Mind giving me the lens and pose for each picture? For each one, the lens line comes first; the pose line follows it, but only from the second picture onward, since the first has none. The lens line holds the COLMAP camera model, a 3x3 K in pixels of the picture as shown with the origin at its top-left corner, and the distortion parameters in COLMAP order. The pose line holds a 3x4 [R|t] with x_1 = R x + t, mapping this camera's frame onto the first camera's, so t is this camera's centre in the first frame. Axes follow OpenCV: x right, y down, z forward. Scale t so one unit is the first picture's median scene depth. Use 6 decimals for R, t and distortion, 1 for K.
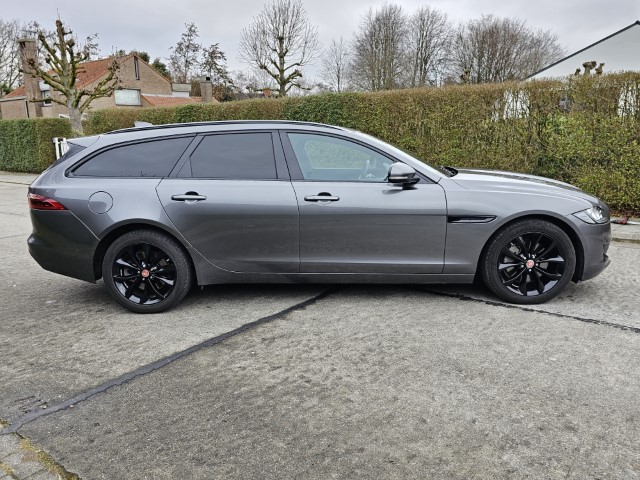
lens RADIAL K [[511.1, 0, 320.8], [0, 511.1, 240.2], [0, 0, 1]] dist [0.057336, -0.058682]
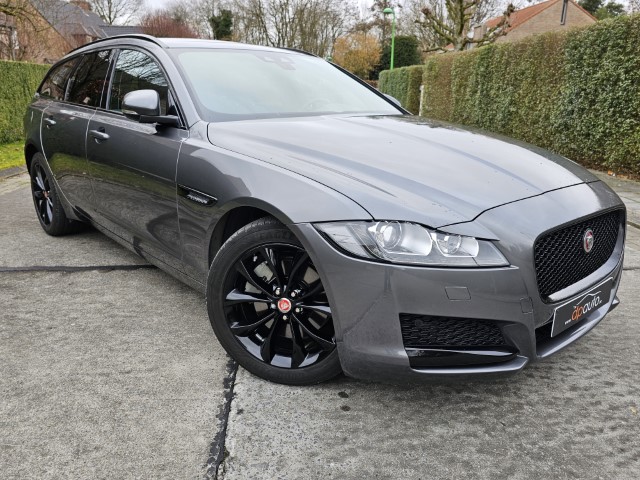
lens RADIAL K [[511.1, 0, 321.8], [0, 511.1, 241.6], [0, 0, 1]] dist [0.057336, -0.058682]
pose [[0.689889, 0.231522, -0.685894, 0.290027], [-0.171476, 0.972777, 0.155884, -0.038146], [0.703313, 0.010072, 0.710809, 0.250557]]
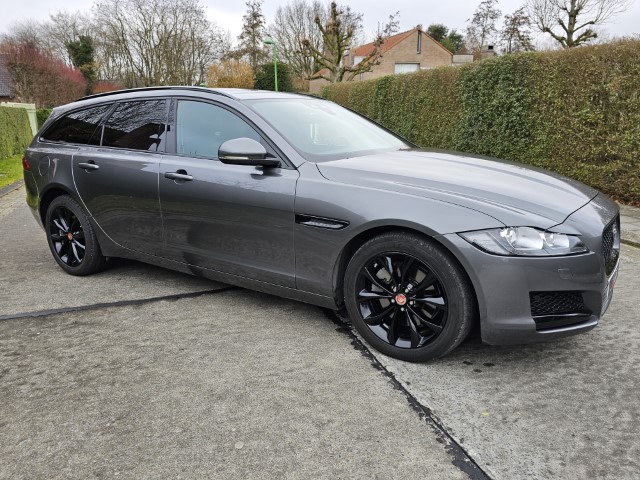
lens RADIAL K [[511.1, 0, 316.6], [0, 511.1, 236.5], [0, 0, 1]] dist [0.057336, -0.058682]
pose [[0.841030, 0.131974, -0.524644, 0.240997], [-0.110045, 0.991247, 0.072941, -0.026257], [0.529678, -0.003612, 0.848191, 0.142822]]
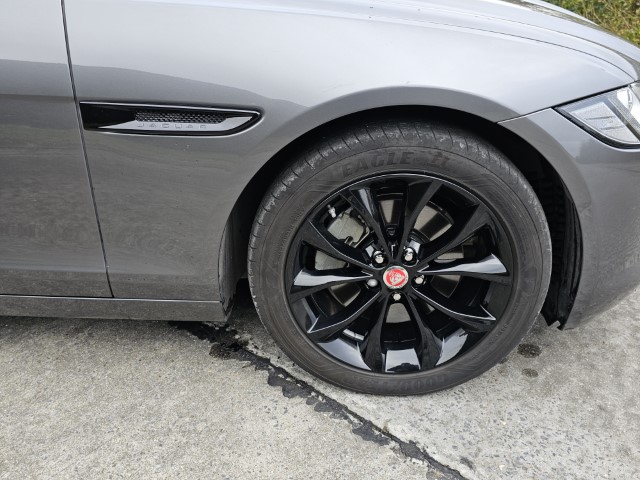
lens RADIAL K [[511.1, 0, 321.4], [0, 511.1, 240.6], [0, 0, 1]] dist [0.057336, -0.058682]
pose [[0.999719, 0.023107, -0.005253, 0.135223], [-0.021374, 0.975001, 0.221169, -0.014566], [0.010233, -0.220995, 0.975221, 0.266135]]
